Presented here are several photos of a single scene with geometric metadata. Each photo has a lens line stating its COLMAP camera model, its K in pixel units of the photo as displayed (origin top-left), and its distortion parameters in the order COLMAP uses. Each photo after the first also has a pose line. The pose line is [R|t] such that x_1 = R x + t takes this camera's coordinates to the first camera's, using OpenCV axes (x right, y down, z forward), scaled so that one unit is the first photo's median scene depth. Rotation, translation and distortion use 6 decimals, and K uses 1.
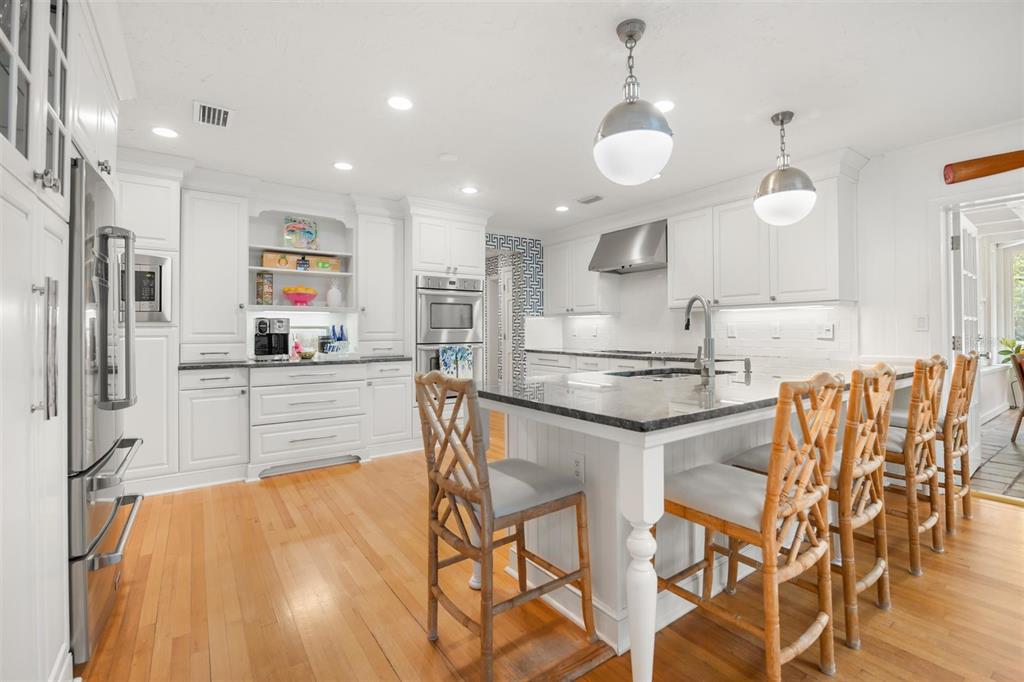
lens RADIAL K [[449.3, 0, 509.6], [0, 449.3, 332.4], [0, 0, 1]] dist [0.001078, 0.000060]
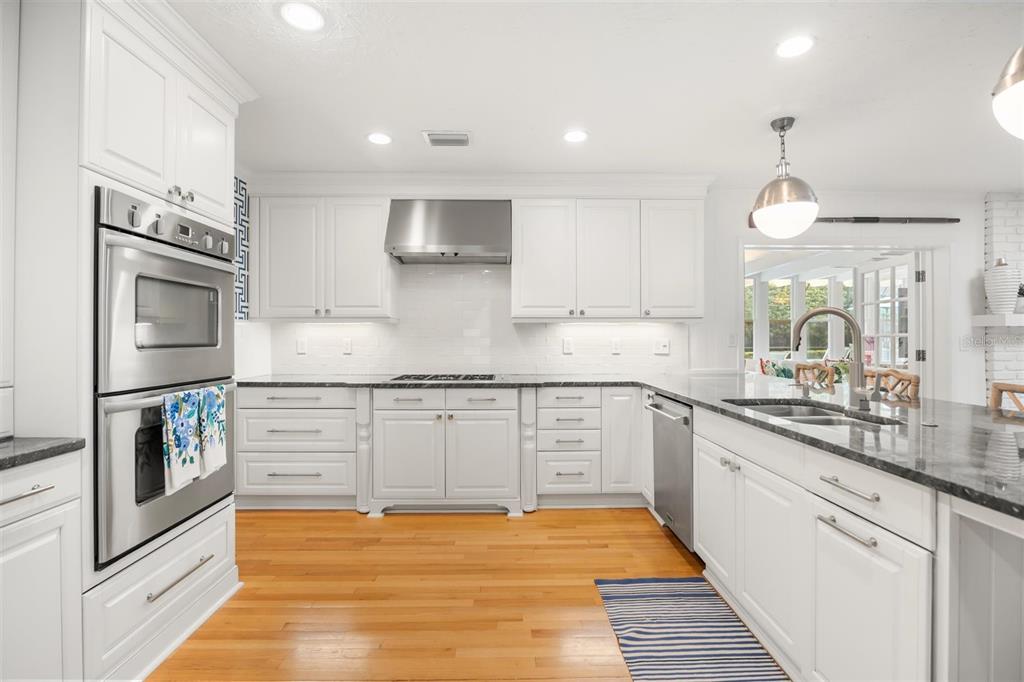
lens RADIAL K [[485.4, 0, 512.4], [0, 485.4, 338.5], [0, 0, 1]] dist [-0.000211, 0.000027]
pose [[0.548562, 0.003755, 0.836102, -0.328320], [0.001129, 0.999986, -0.005232, -0.013263], [-0.836109, 0.003814, 0.548550, 0.534675]]
